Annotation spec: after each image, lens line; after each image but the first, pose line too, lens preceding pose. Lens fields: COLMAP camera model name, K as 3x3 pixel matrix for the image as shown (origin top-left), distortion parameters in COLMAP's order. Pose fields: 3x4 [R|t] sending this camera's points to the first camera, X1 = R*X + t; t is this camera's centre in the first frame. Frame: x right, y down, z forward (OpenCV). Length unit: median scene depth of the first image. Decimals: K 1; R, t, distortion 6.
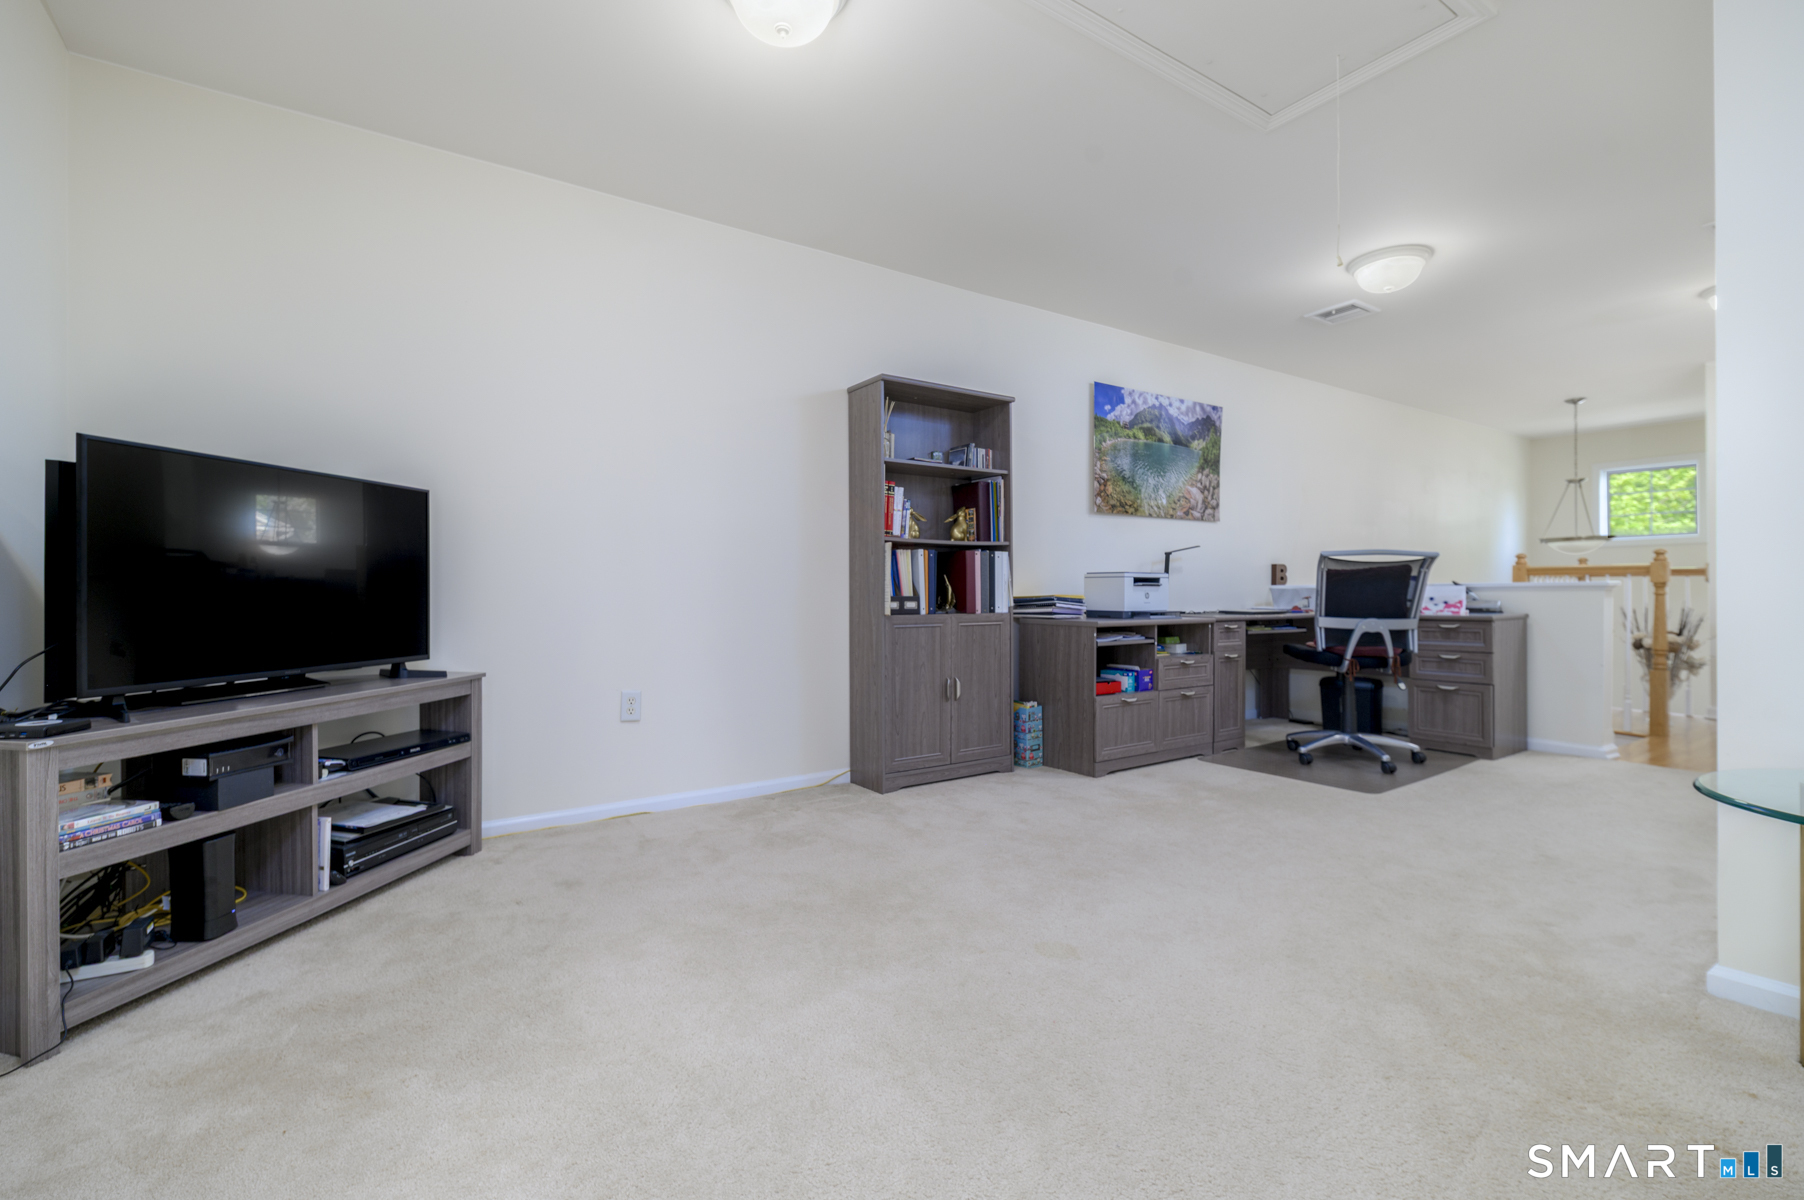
lens RADIAL K [[792.7, 0, 899.8], [0, 792.7, 595.2], [0, 0, 1]] dist [0.000311, 0.001110]
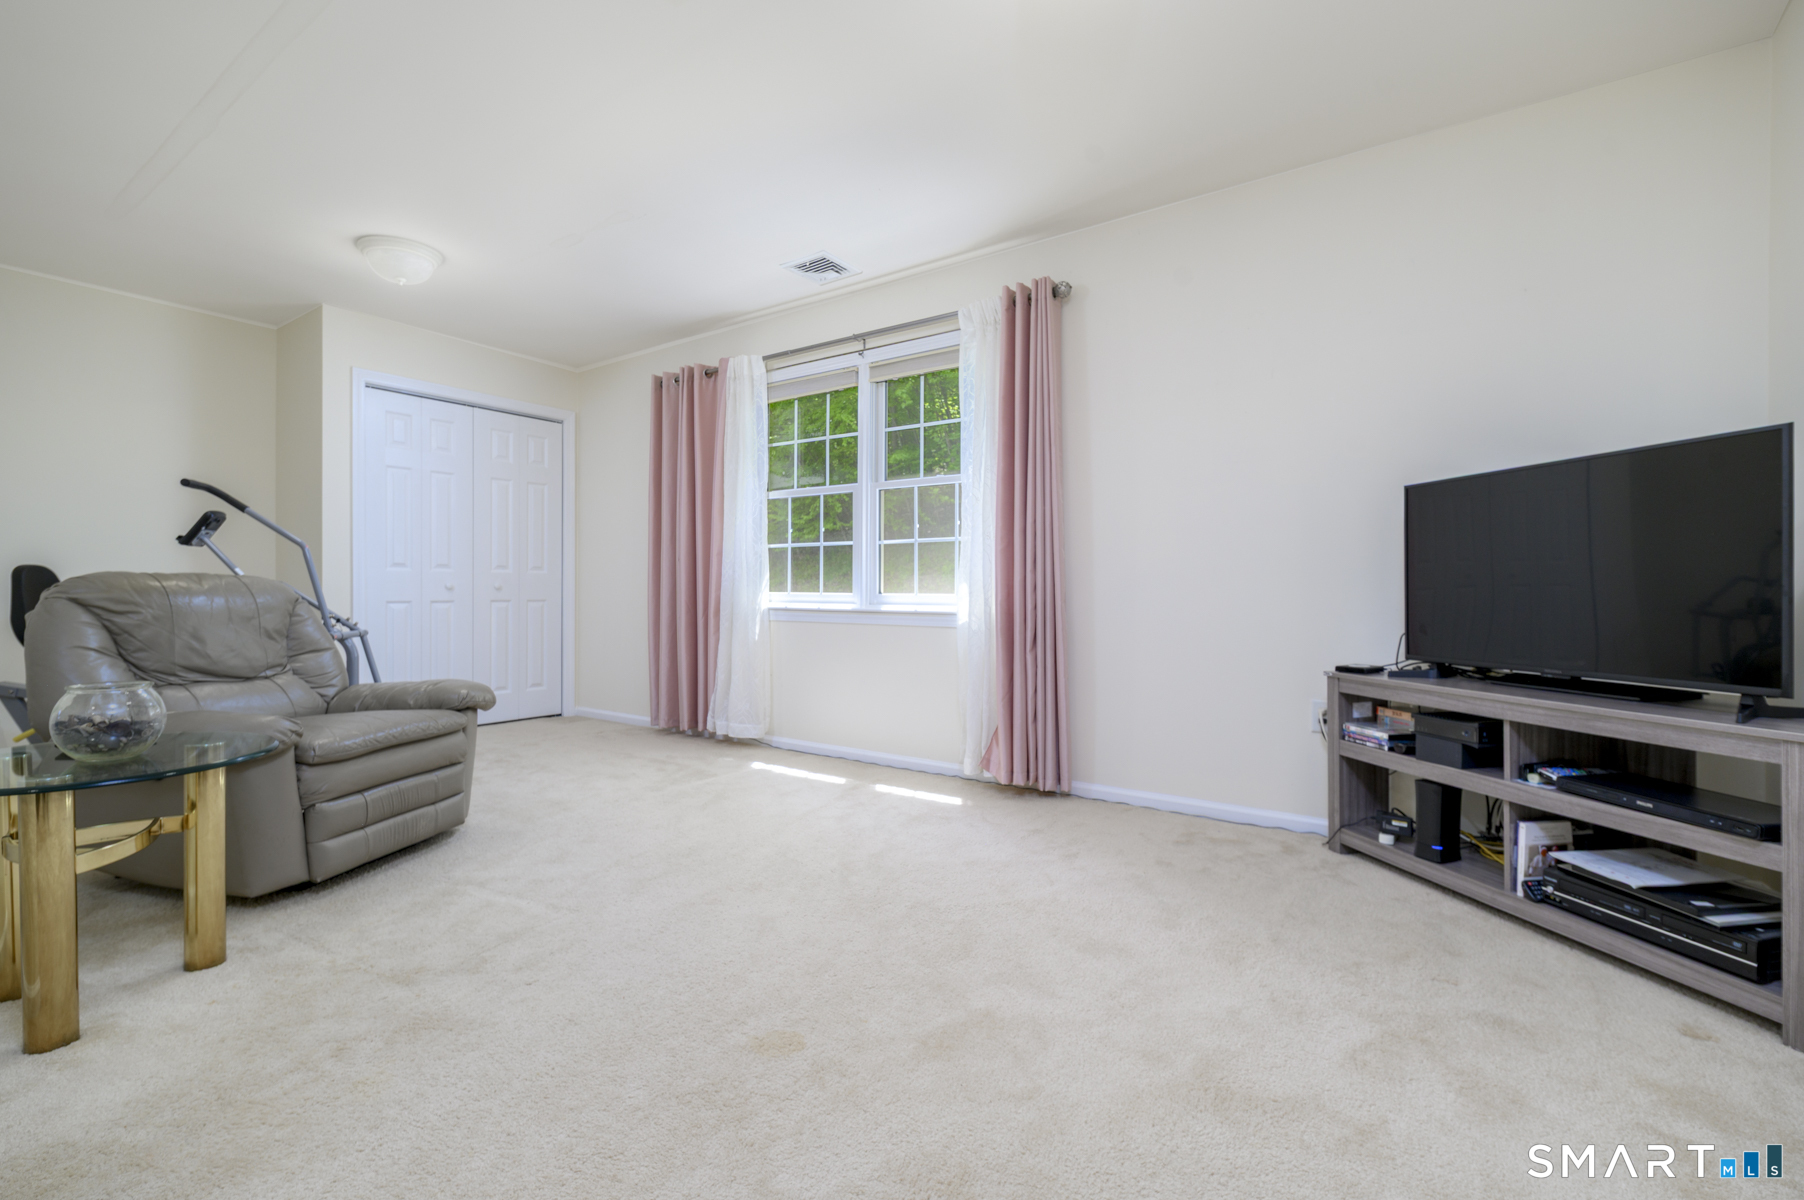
lens RADIAL K [[792.7, 0, 902.0], [0, 792.7, 591.9], [0, 0, 1]] dist [0.000311, 0.001110]
pose [[-0.926040, 0.006006, -0.377376, 0.170314], [0.002056, 0.999939, 0.010870, -0.005758], [0.377419, 0.009290, -0.925996, 0.807589]]
